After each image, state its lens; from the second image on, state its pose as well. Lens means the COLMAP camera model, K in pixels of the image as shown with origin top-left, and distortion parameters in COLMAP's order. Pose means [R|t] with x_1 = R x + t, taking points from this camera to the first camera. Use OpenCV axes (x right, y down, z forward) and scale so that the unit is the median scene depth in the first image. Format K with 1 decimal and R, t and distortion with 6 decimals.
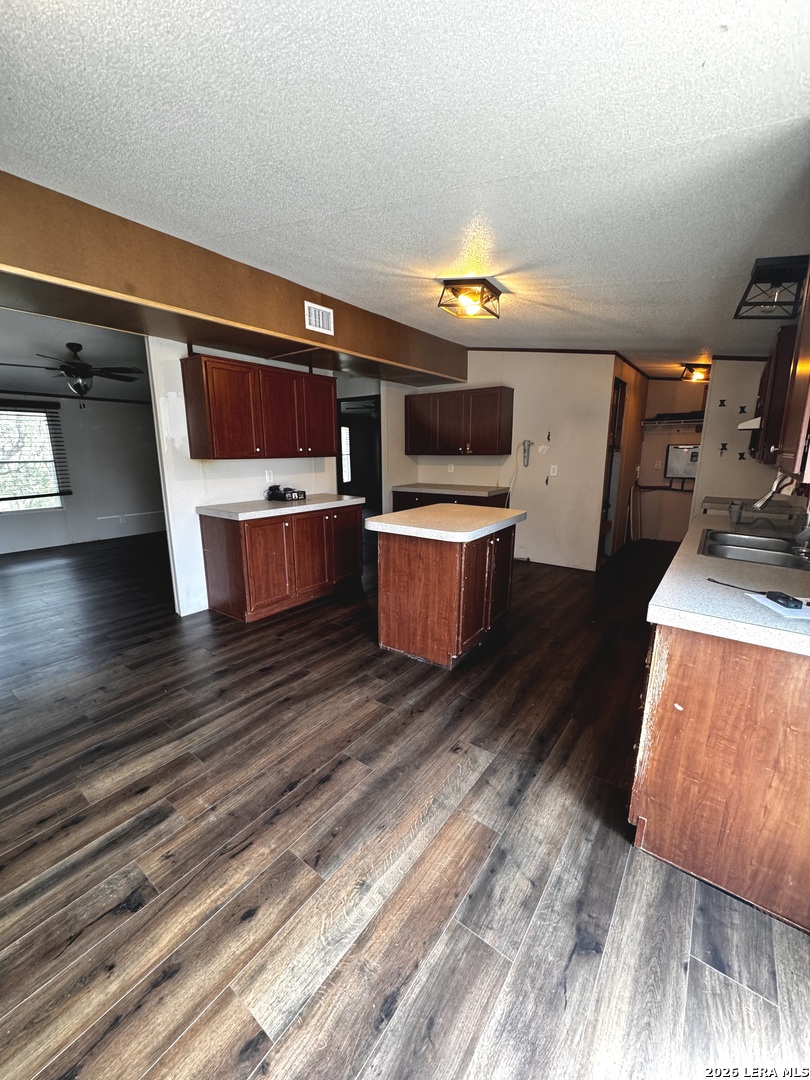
lens RADIAL K [[432.0, 0, 402.0], [0, 432.0, 537.6], [0, 0, 1]] dist [0.000928, -0.000530]
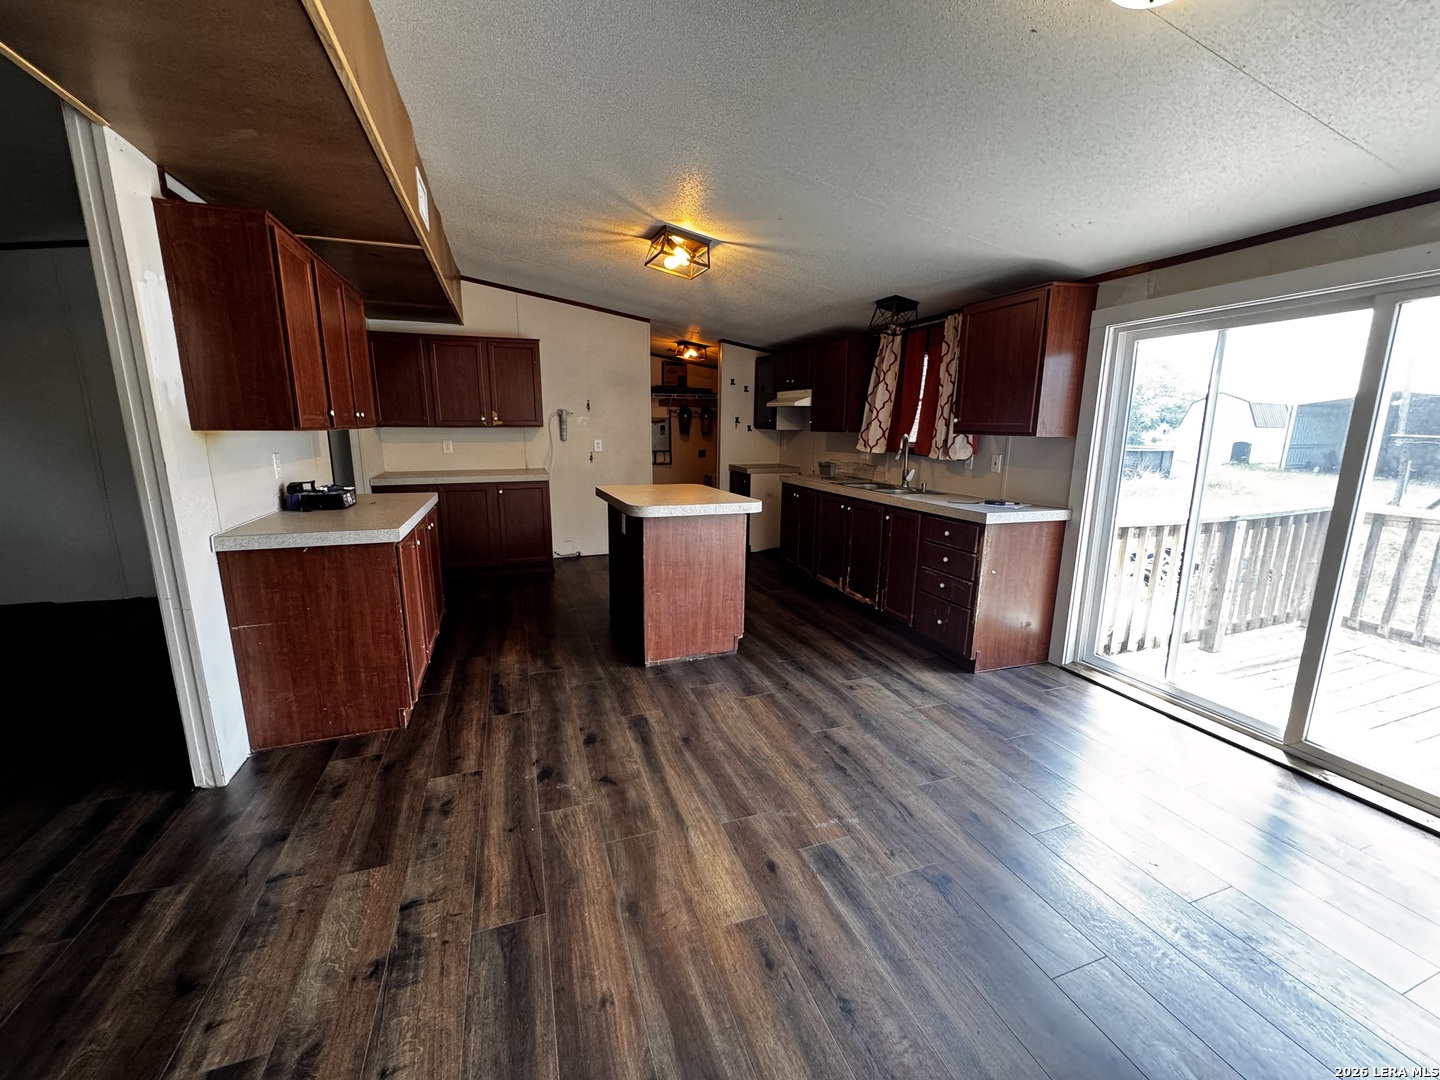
lens RADIAL K [[576.0, 0, 720.0], [0, 576.0, 540.1], [0, 0, 1]] dist [0.000928, -0.000530]
pose [[0.548273, -0.157399, 0.821354, -0.942293], [0.159402, 0.983792, 0.082123, -0.045740], [-0.820967, 0.085900, 0.564477, 0.315228]]
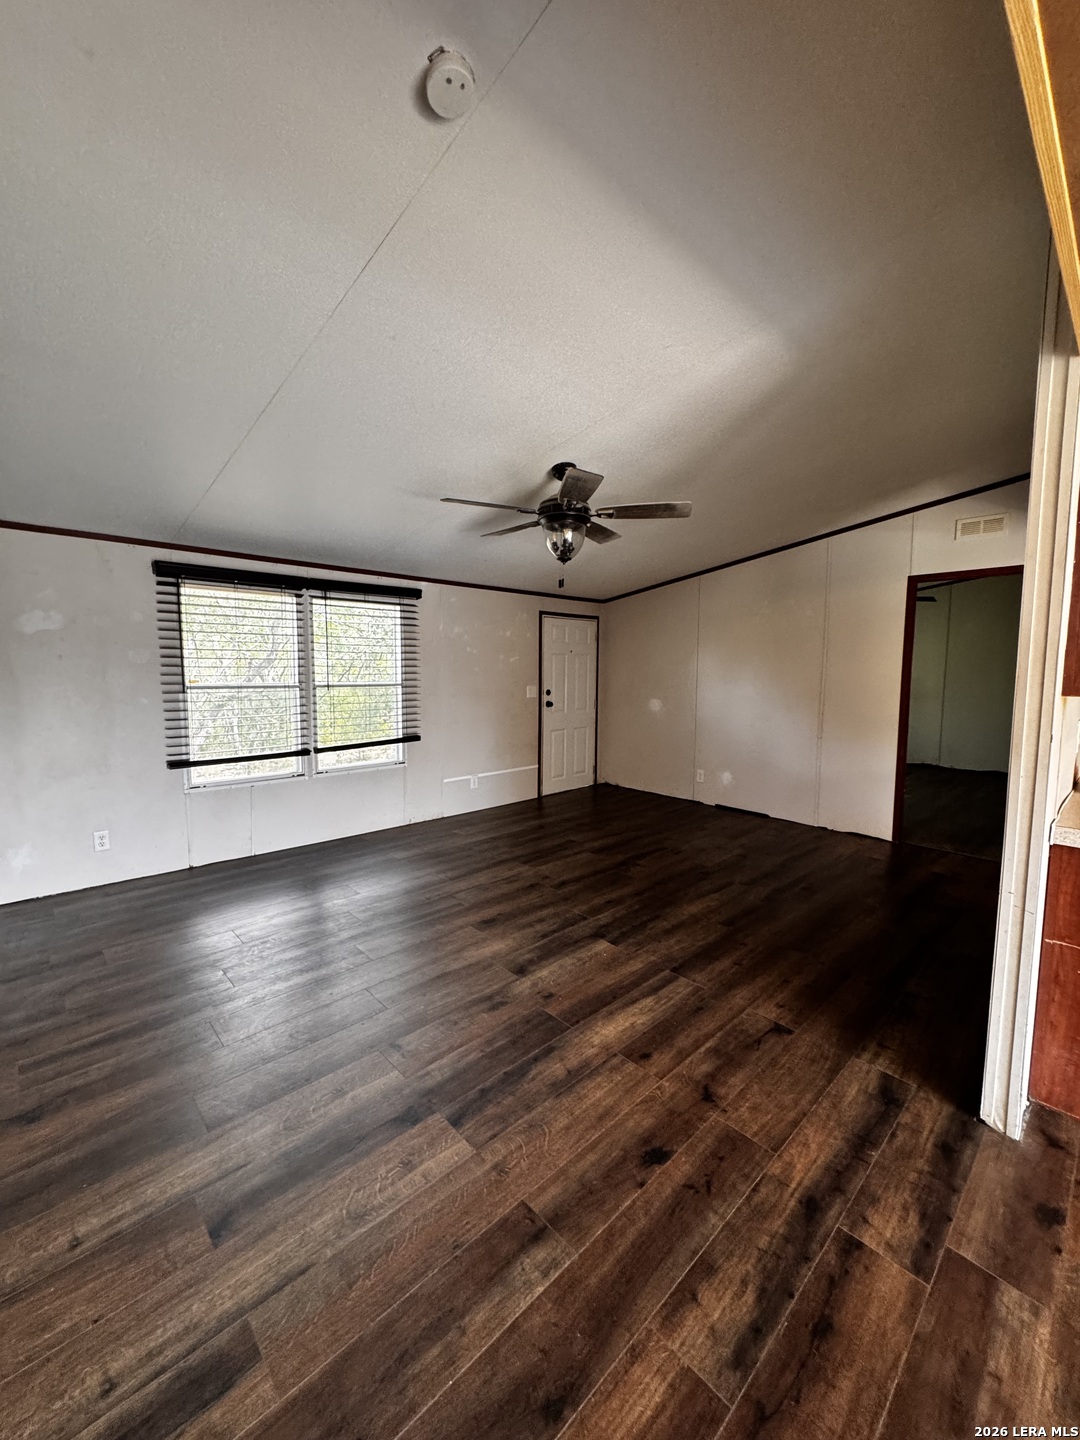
lens RADIAL K [[576.0, 0, 542.3], [0, 576.0, 716.5], [0, 0, 1]] dist [0.000928, -0.000530]
pose [[0.986134, 0.026248, -0.163859, -1.148318], [-0.045186, 0.992574, -0.112936, -0.124437], [0.159678, 0.118775, 0.979998, 0.616931]]
